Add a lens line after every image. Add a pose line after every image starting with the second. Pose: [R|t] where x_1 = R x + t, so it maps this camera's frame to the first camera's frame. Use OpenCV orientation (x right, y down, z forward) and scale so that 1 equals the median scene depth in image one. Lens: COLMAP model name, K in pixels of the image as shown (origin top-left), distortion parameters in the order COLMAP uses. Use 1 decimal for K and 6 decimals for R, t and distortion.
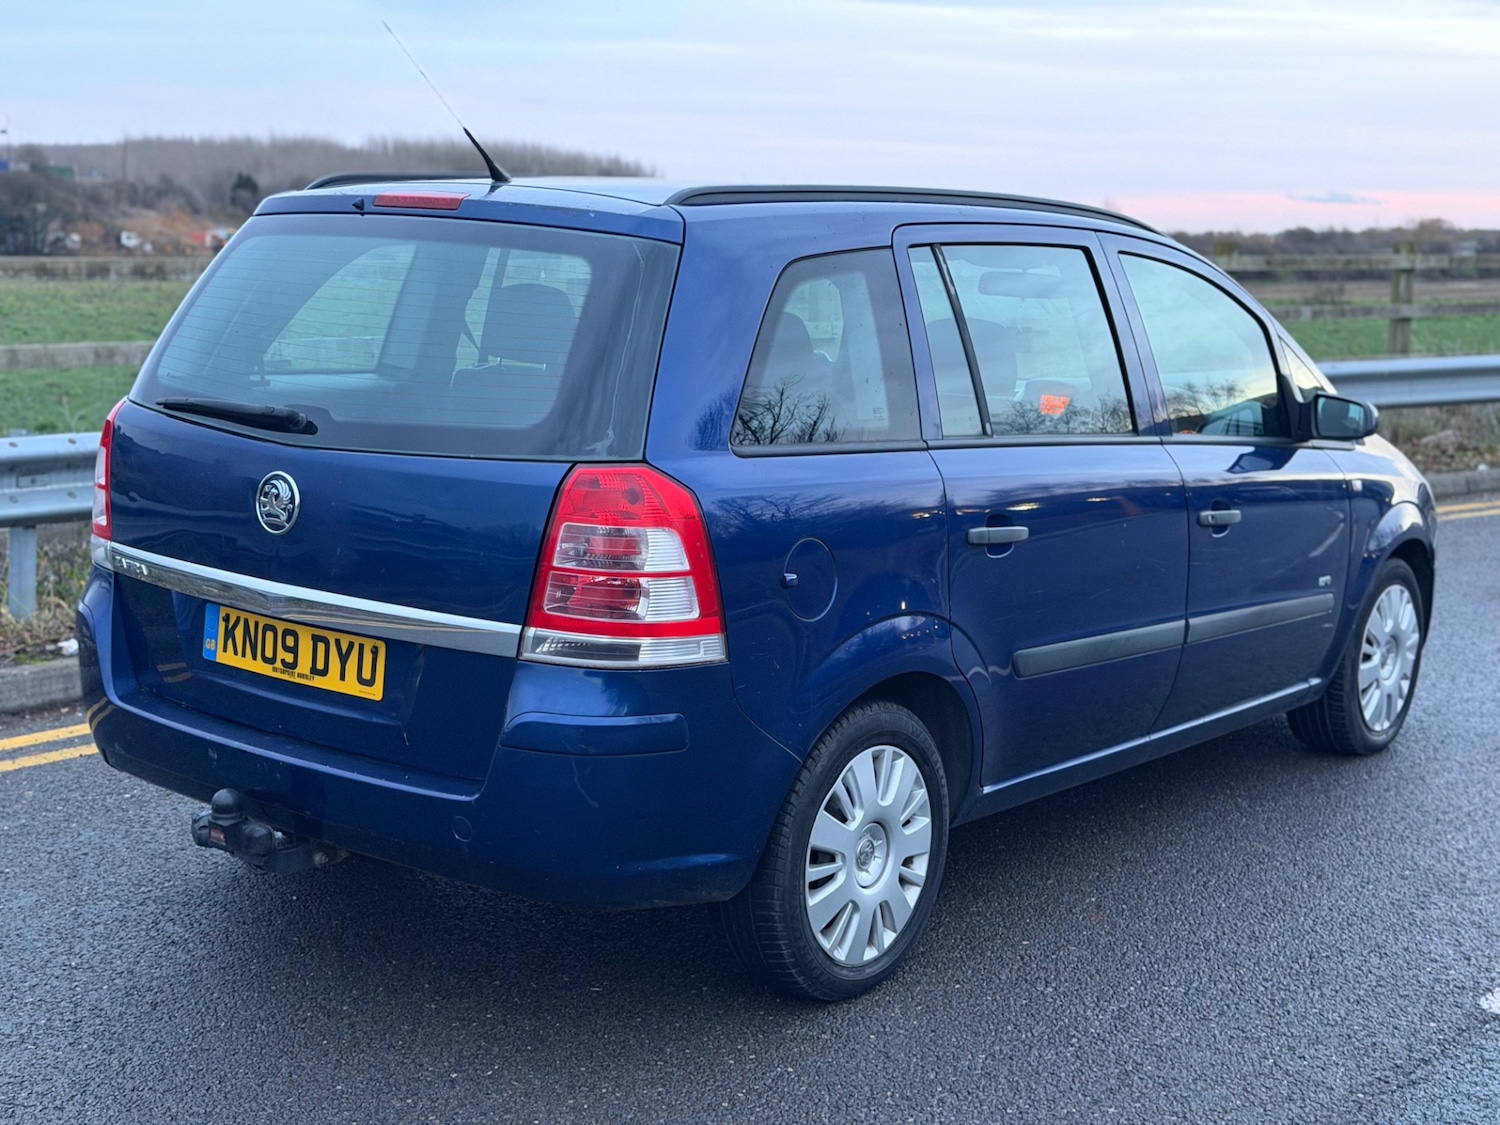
lens RADIAL K [[2060.6, 0, 749.6], [0, 2060.6, 576.7], [0, 0, 1]] dist [0.192844, -0.394377]
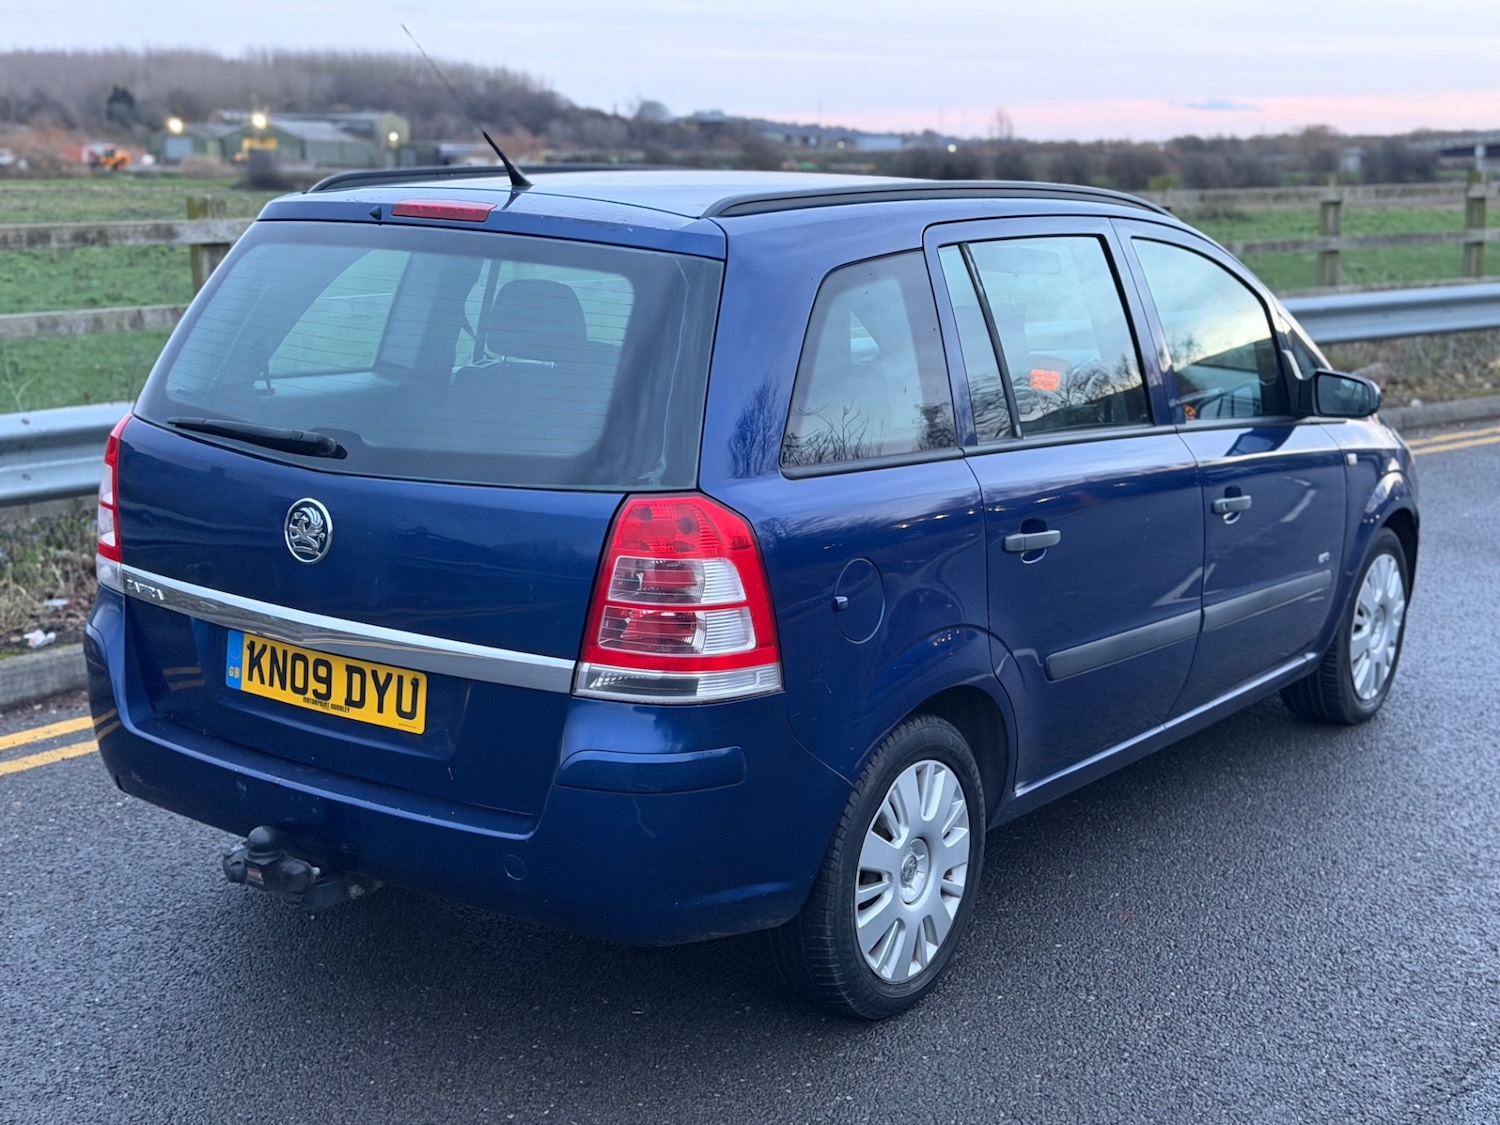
lens RADIAL K [[2057.1, 0, 748.8], [0, 2057.1, 579.5], [0, 0, 1]] dist [0.204100, -0.435109]
pose [[0.998666, -0.018751, 0.048113, -0.066081], [0.016698, 0.998947, 0.042727, -0.048504], [-0.048864, -0.041867, 0.997928, 0.024874]]
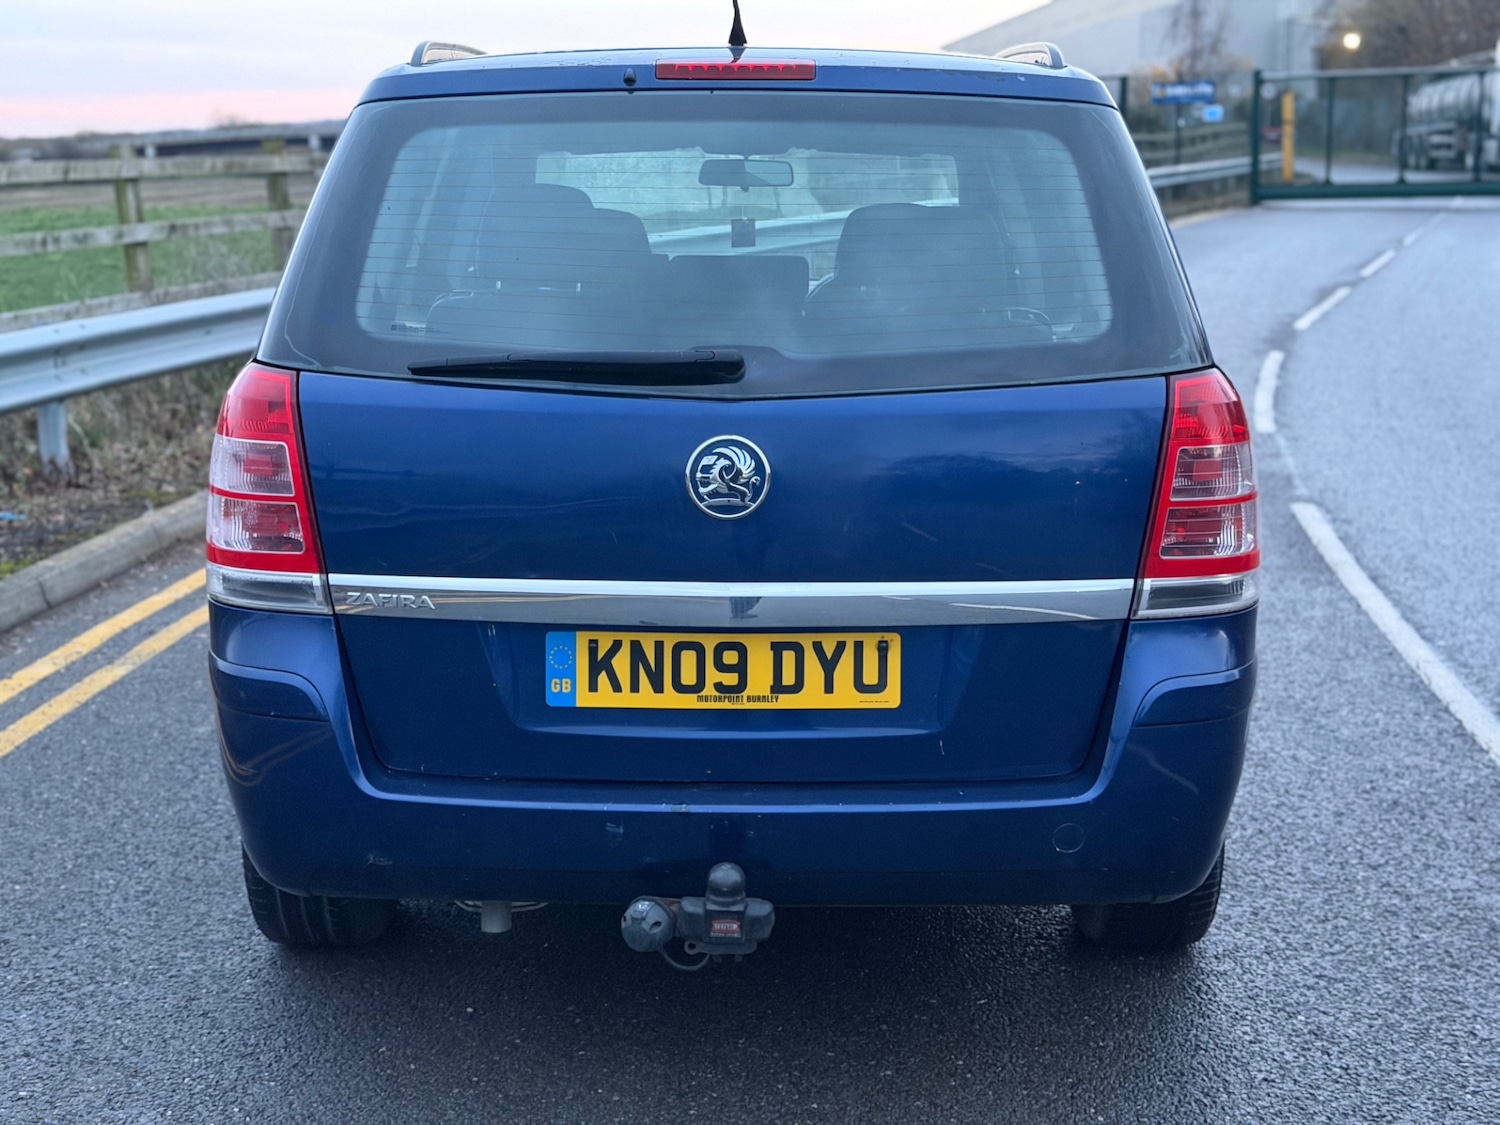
lens RADIAL K [[2057.9, 0, 750.0], [0, 2057.9, 562.5], [0, 0, 1]] dist [0.205416, -0.454806]
pose [[0.791383, -0.151008, 0.592376, -0.638493], [0.129660, 0.988426, 0.078750, -0.060122], [-0.597411, 0.014486, 0.801804, 0.378355]]
